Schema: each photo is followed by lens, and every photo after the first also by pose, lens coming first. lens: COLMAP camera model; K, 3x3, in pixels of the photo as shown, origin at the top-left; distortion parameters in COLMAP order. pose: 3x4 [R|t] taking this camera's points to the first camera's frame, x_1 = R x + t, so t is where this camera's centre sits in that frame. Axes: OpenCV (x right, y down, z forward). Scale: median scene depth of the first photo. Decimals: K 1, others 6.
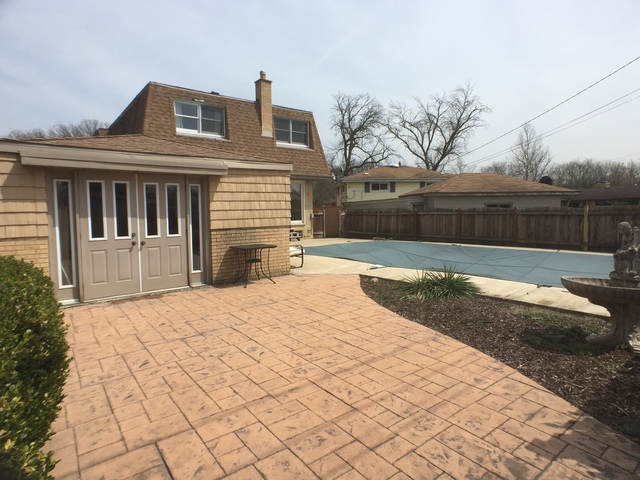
lens RADIAL K [[361.3, 0, 320.0], [0, 361.3, 240.0], [0, 0, 1]] dist [-0.001626, -0.000241]
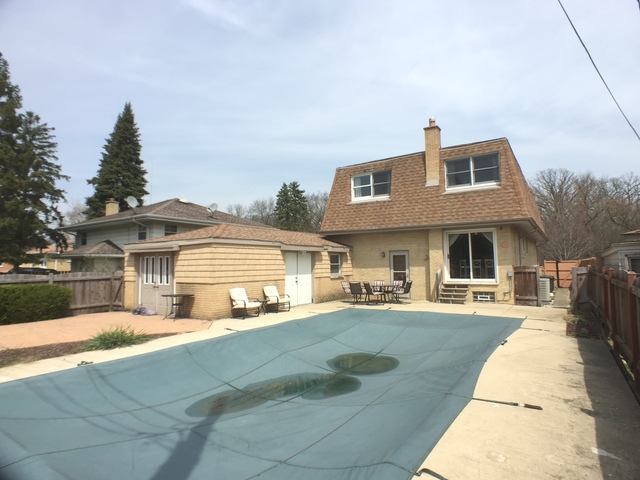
lens RADIAL K [[361.3, 0, 320.0], [0, 361.3, 240.0], [0, 0, 1]] dist [-0.001626, -0.000241]
pose [[0.318656, -0.049632, -0.946570, 0.680488], [-0.067038, 0.994947, -0.074737, -0.065843], [0.945497, 0.087271, 0.313718, 0.492405]]
